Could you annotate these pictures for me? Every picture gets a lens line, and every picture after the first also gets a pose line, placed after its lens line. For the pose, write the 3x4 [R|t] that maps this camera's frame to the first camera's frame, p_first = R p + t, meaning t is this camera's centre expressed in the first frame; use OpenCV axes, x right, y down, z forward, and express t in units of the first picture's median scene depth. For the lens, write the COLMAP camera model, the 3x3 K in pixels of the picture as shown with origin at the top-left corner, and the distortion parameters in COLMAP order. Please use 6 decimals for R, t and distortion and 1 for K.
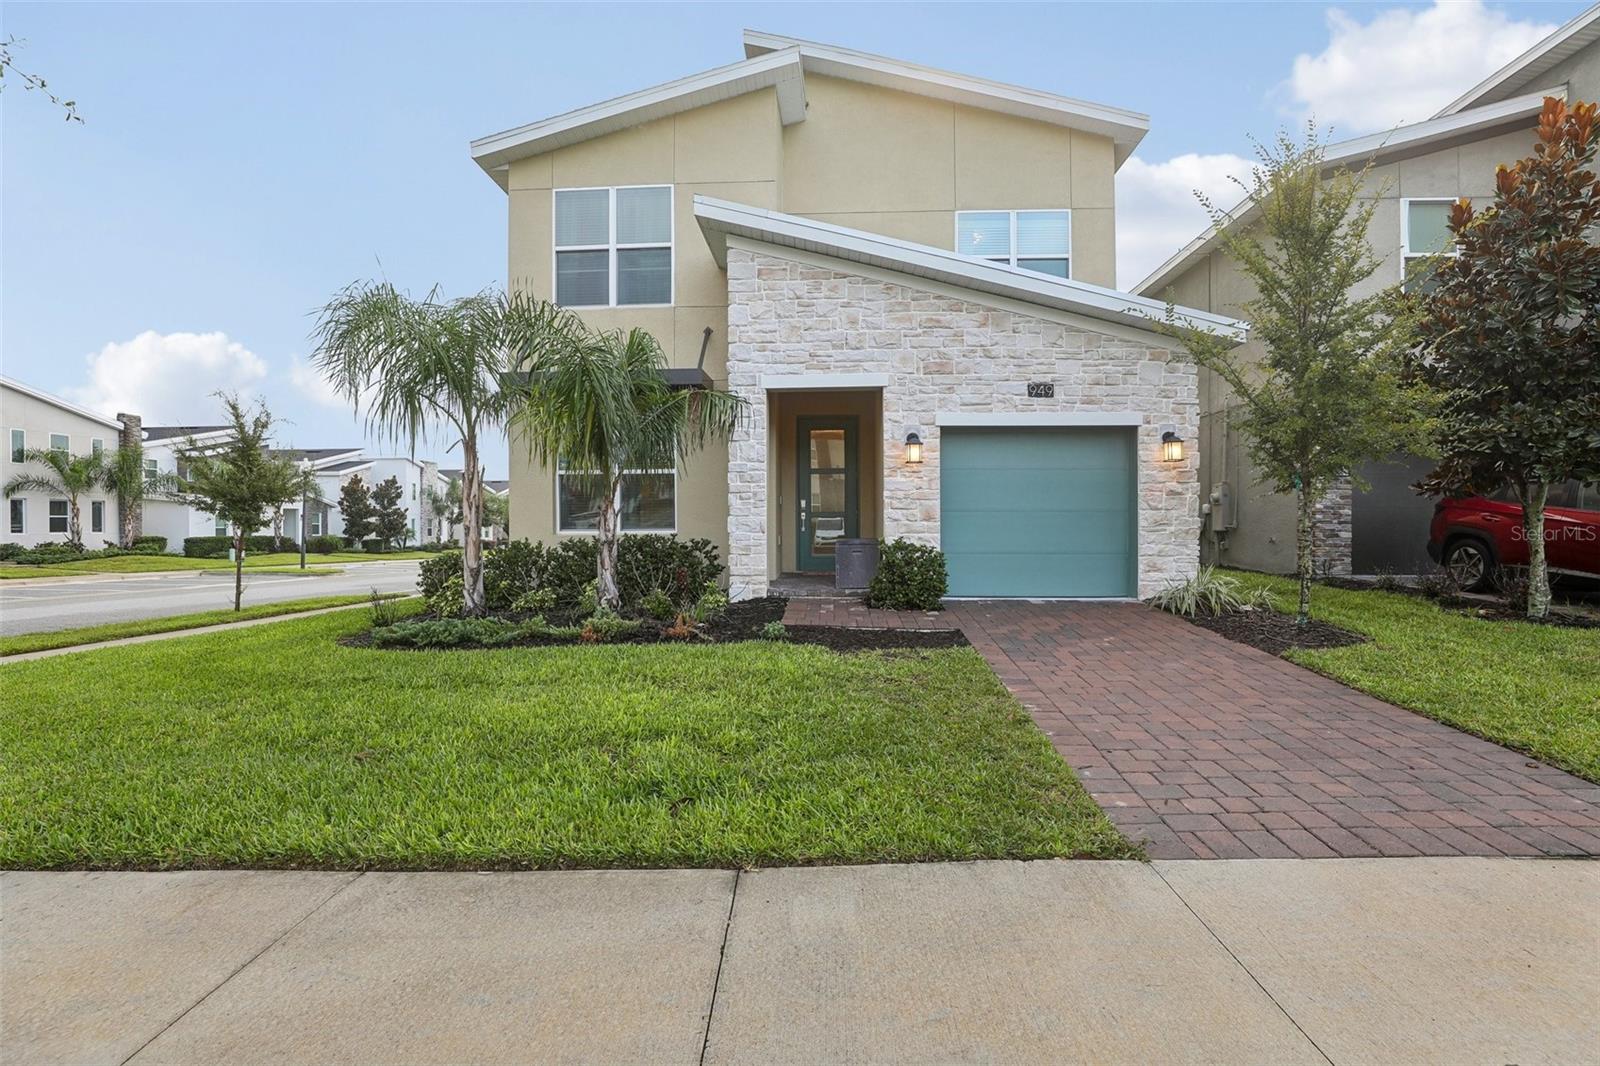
lens RADIAL K [[728.4, 0, 802.8], [0, 728.4, 526.3], [0, 0, 1]] dist [-0.030566, 0.005849]
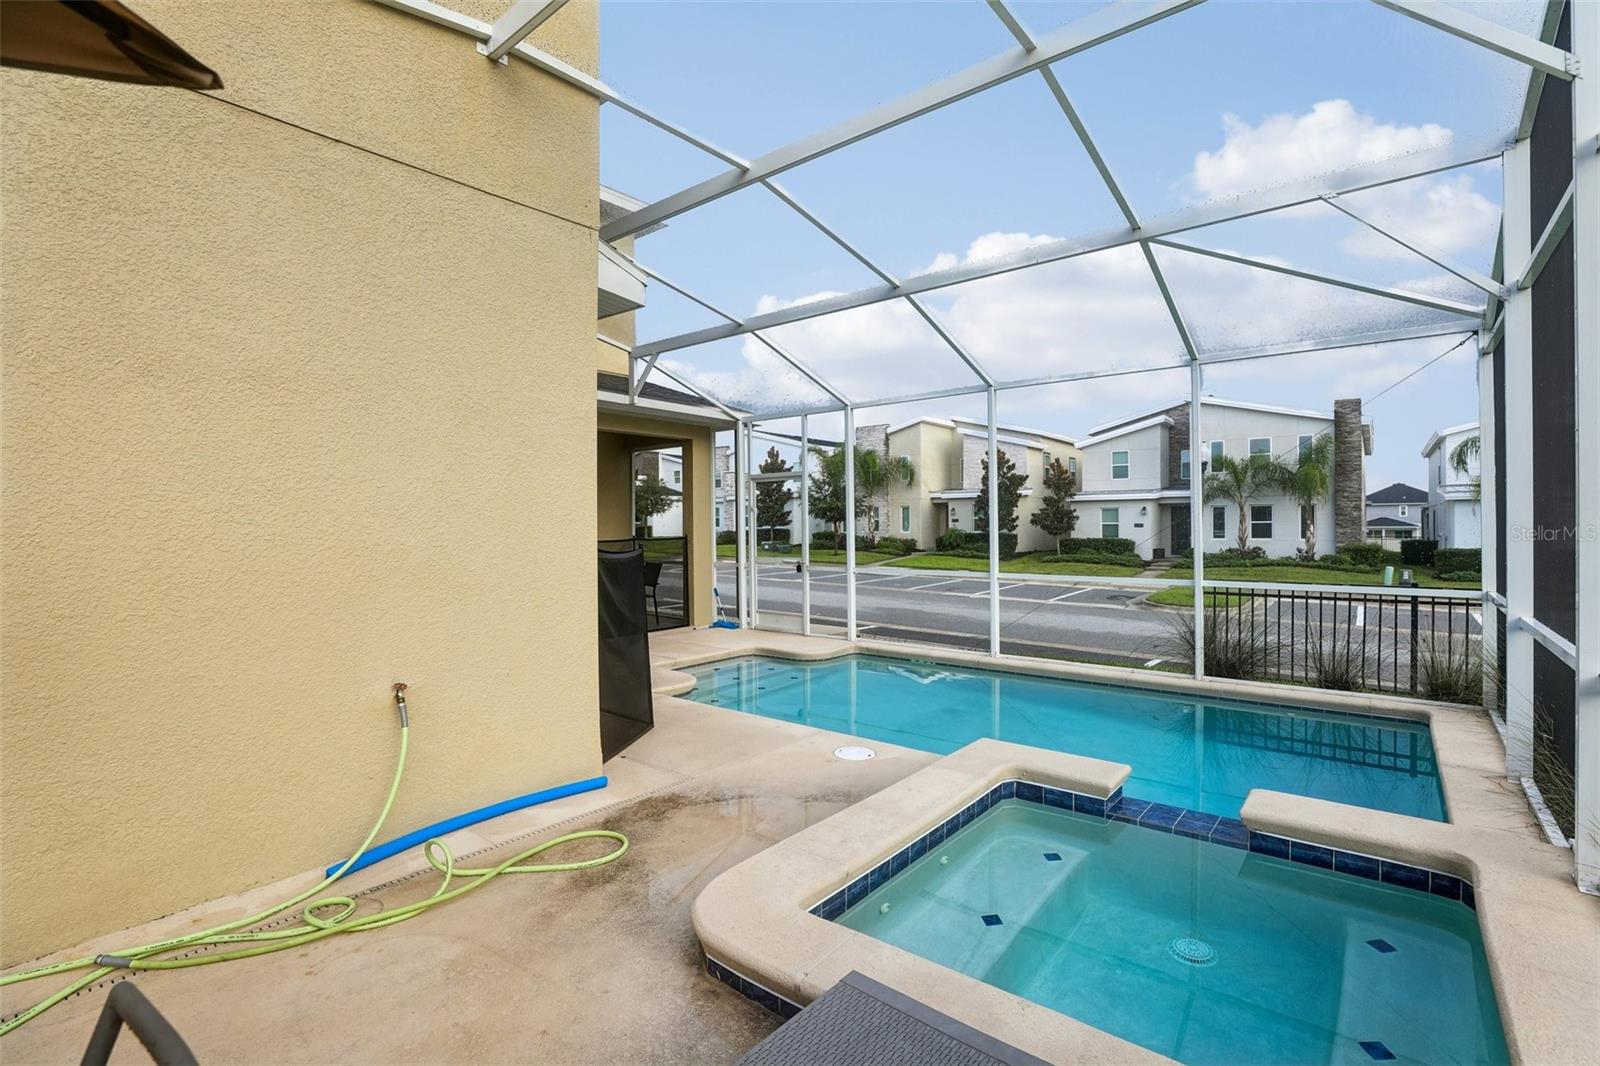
lens RADIAL K [[728.4, 0, 799.7], [0, 728.4, 528.5], [0, 0, 1]] dist [-0.030566, 0.005849]
pose [[-0.574035, 0.006709, -0.818804, 0.136201], [-0.006035, 0.999905, 0.012423, -0.013704], [0.818809, 0.012072, -0.573939, 1.057902]]
